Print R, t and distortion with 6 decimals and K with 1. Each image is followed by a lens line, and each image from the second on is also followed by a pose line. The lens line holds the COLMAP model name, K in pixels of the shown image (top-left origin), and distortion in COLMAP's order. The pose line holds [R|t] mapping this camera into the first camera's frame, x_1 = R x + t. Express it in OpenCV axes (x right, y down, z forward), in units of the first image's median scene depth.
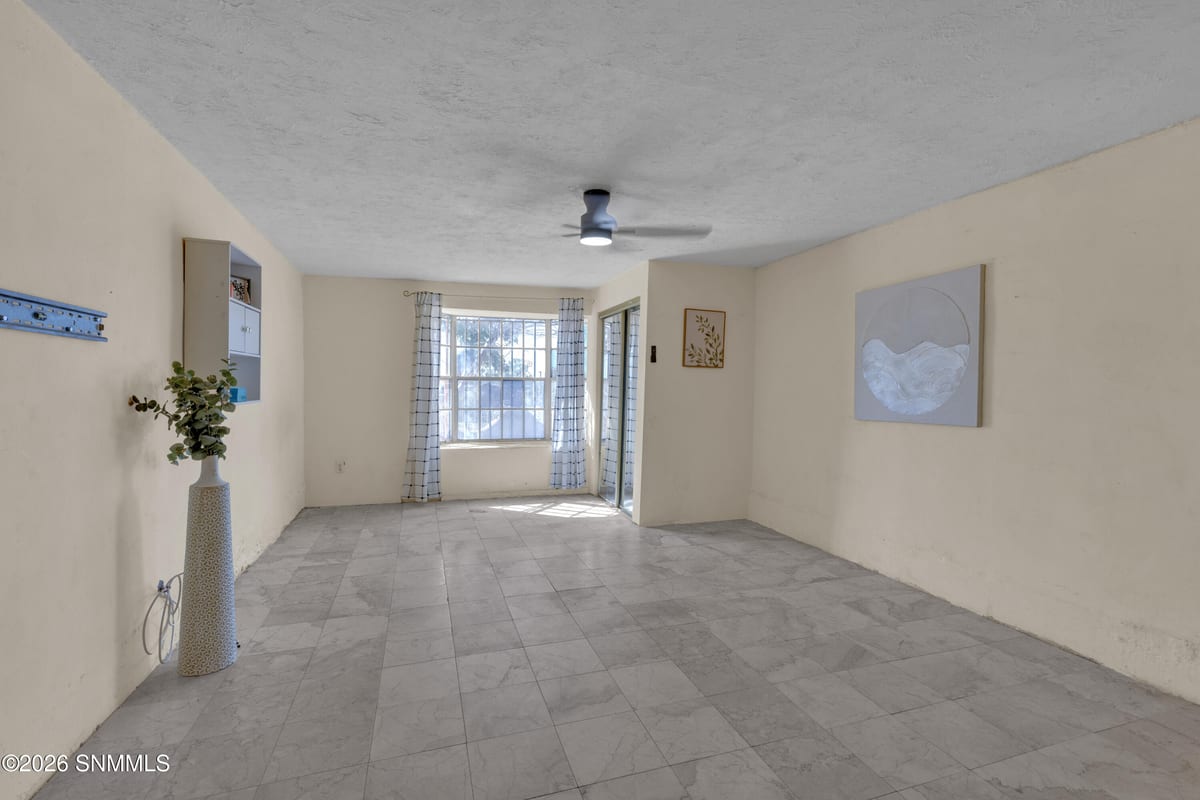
lens RADIAL K [[532.8, 0, 600.0], [0, 532.8, 400.0], [0, 0, 1]] dist [-0.002848, 0.000059]
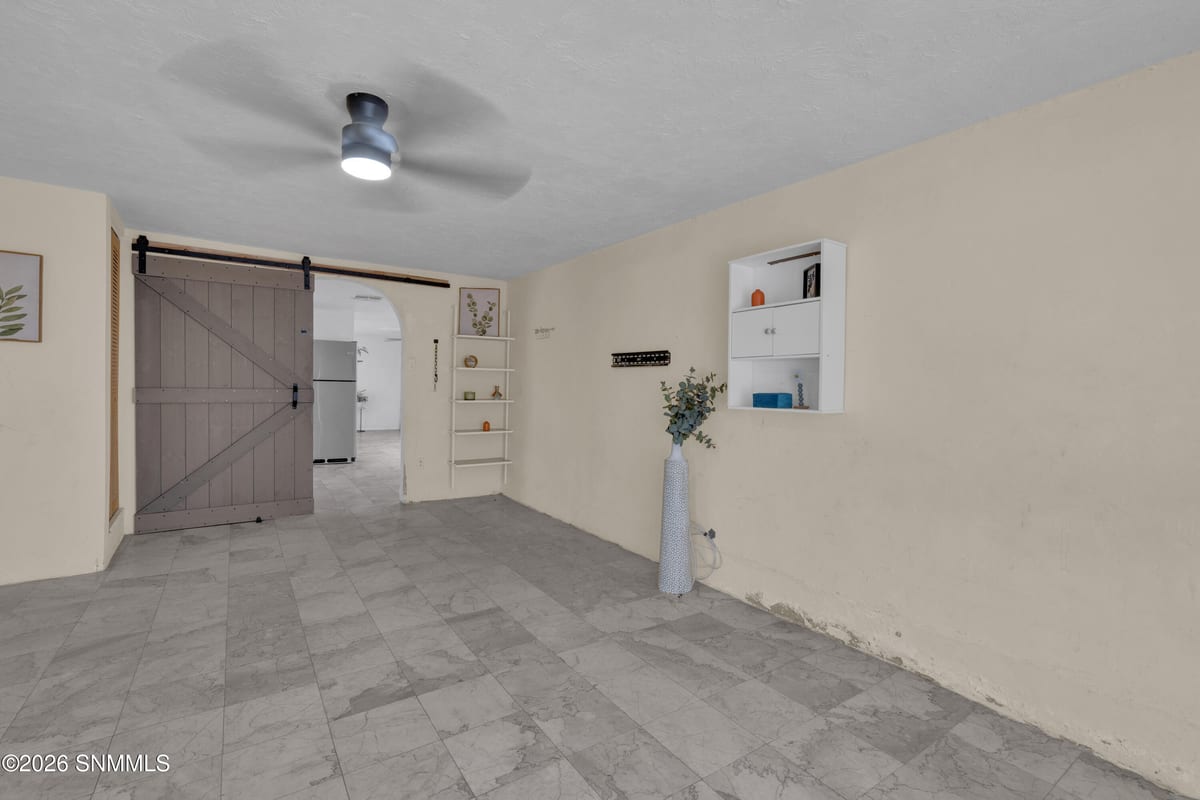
lens RADIAL K [[532.8, 0, 600.0], [0, 532.8, 400.0], [0, 0, 1]] dist [-0.002848, 0.000059]
pose [[-0.961217, -0.023362, -0.274800, -0.132134], [-0.037460, 0.998231, 0.046164, -0.048420], [0.273236, 0.054668, -0.960392, 1.981247]]
